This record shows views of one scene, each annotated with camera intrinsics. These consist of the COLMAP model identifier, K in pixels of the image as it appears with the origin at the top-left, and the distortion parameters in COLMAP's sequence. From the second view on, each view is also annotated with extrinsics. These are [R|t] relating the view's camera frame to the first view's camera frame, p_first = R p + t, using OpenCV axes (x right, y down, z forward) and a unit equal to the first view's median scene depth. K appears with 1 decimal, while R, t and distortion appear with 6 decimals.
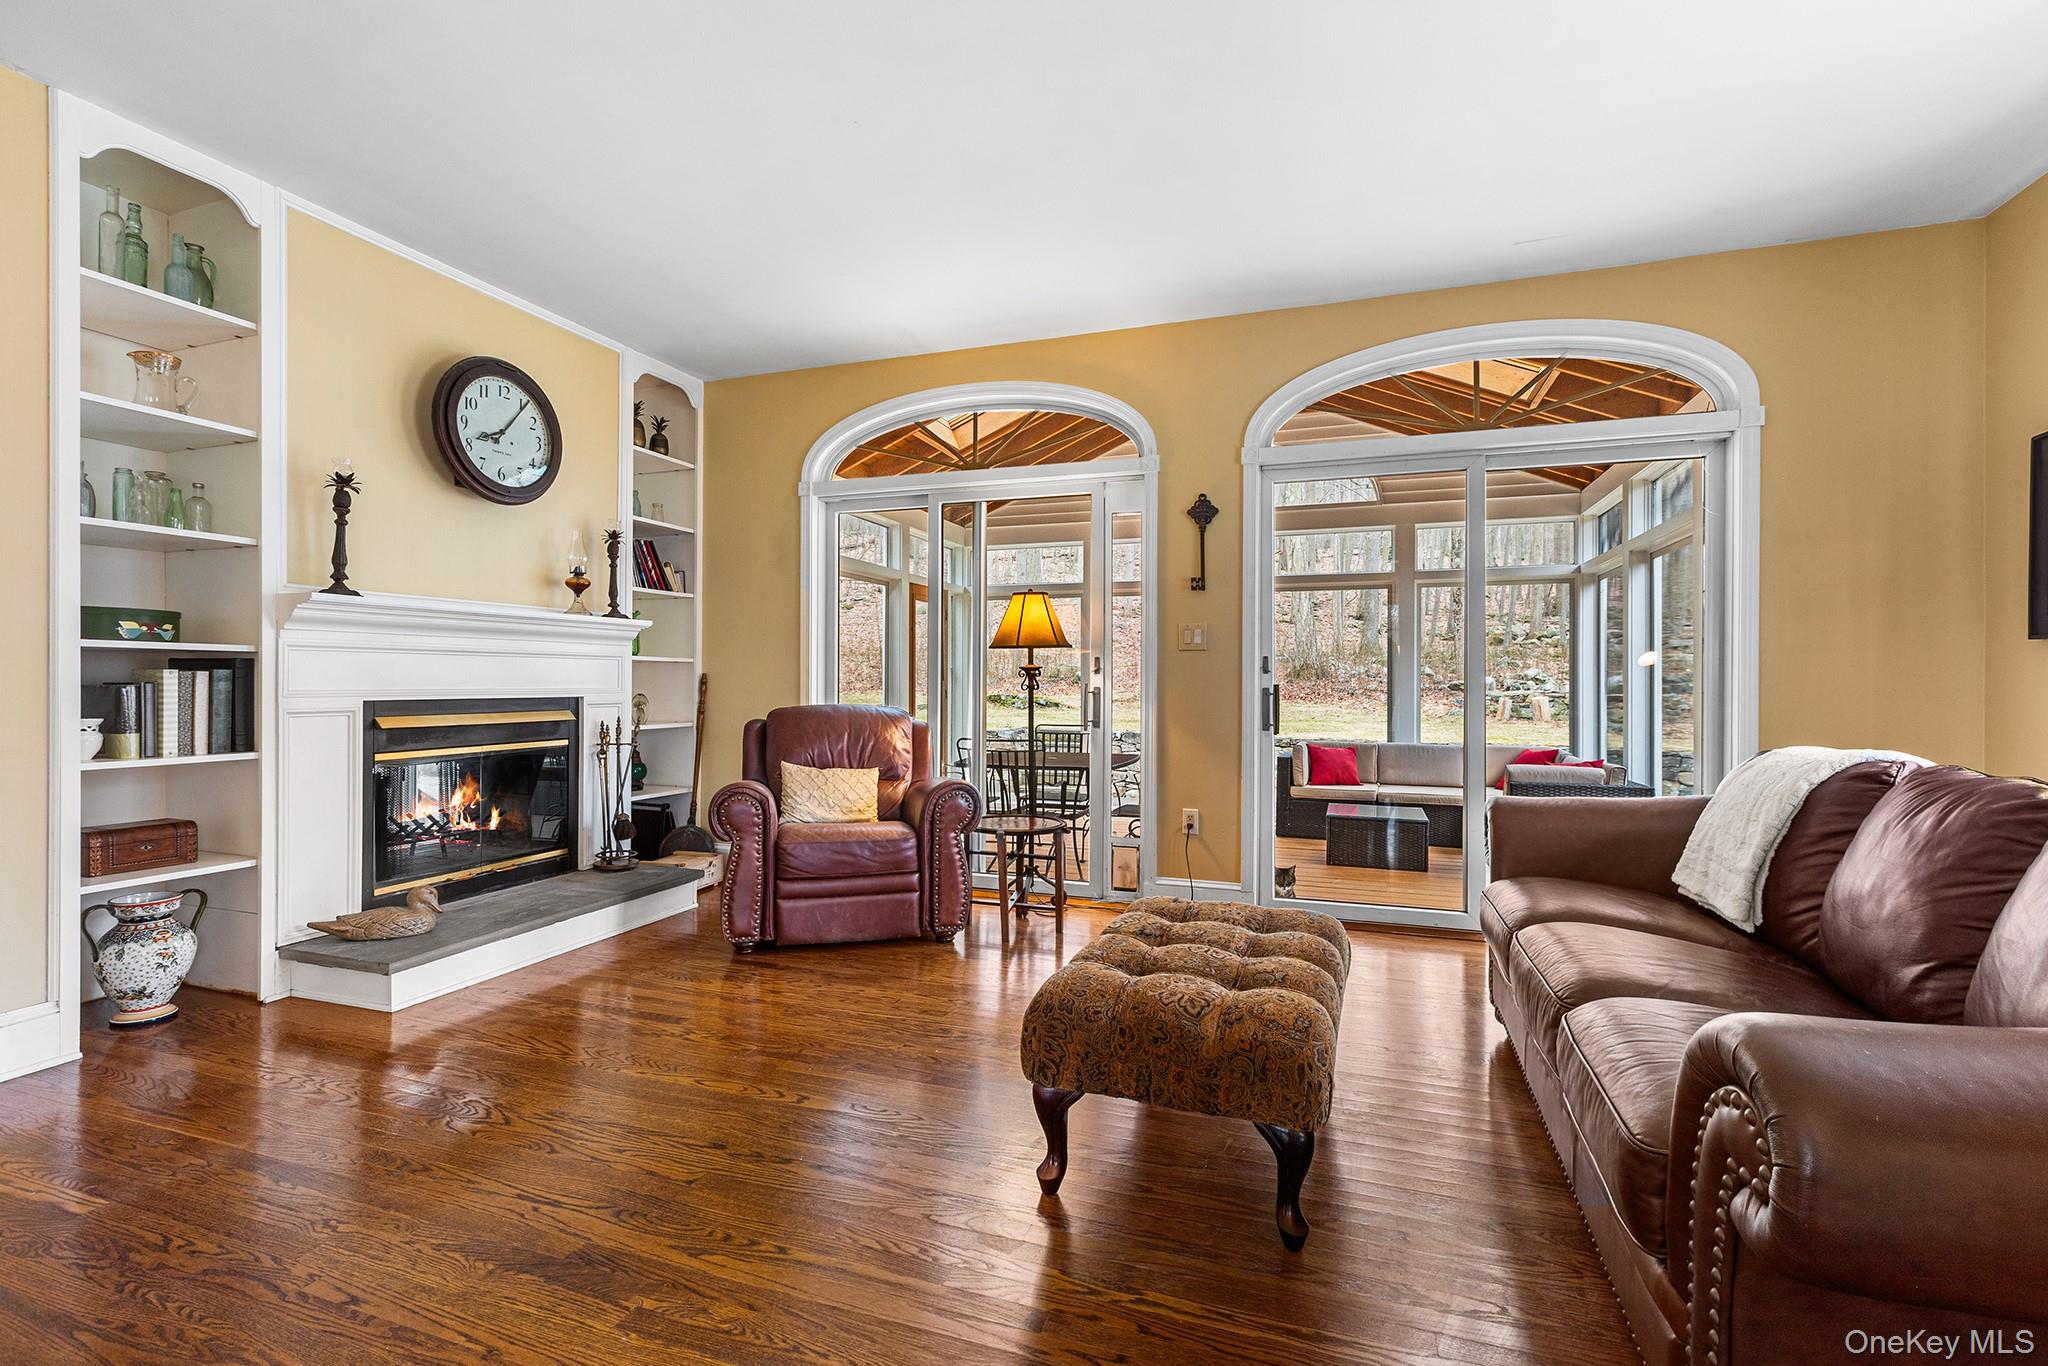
lens RADIAL K [[940.2, 0, 1014.7], [0, 940.2, 680.1], [0, 0, 1]] dist [-0.000114, -0.000284]
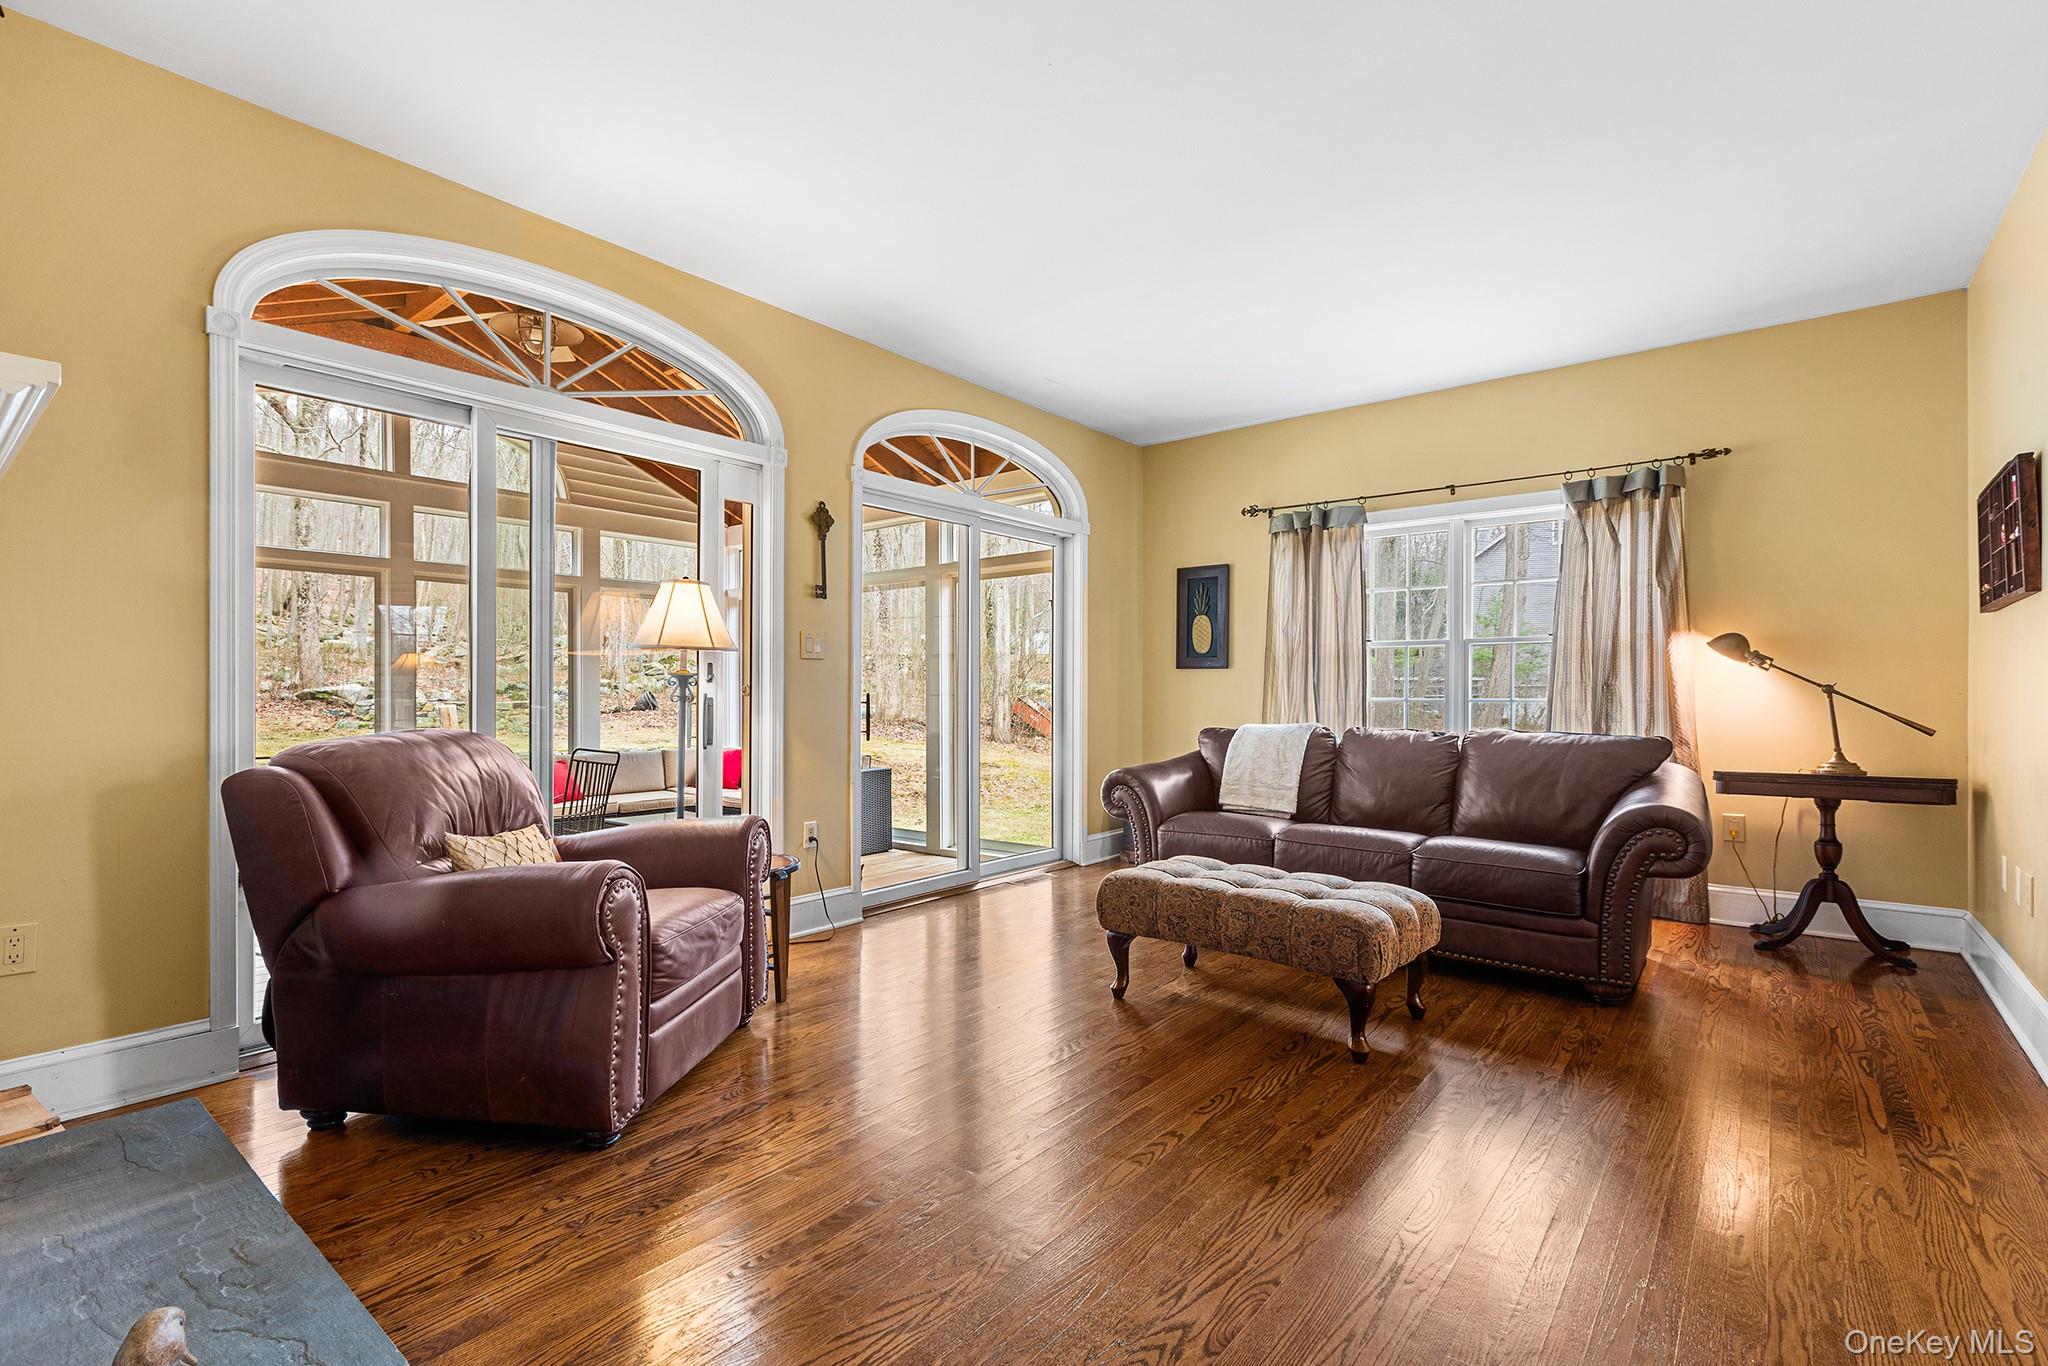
lens RADIAL K [[940.2, 0, 1024.7], [0, 940.2, 687.3], [0, 0, 1]] dist [-0.000114, -0.000284]
pose [[0.324838, -0.001091, 0.945769, -0.710143], [-0.006062, 0.999976, 0.003235, -0.007687], [-0.945750, -0.006784, 0.324824, 0.503553]]
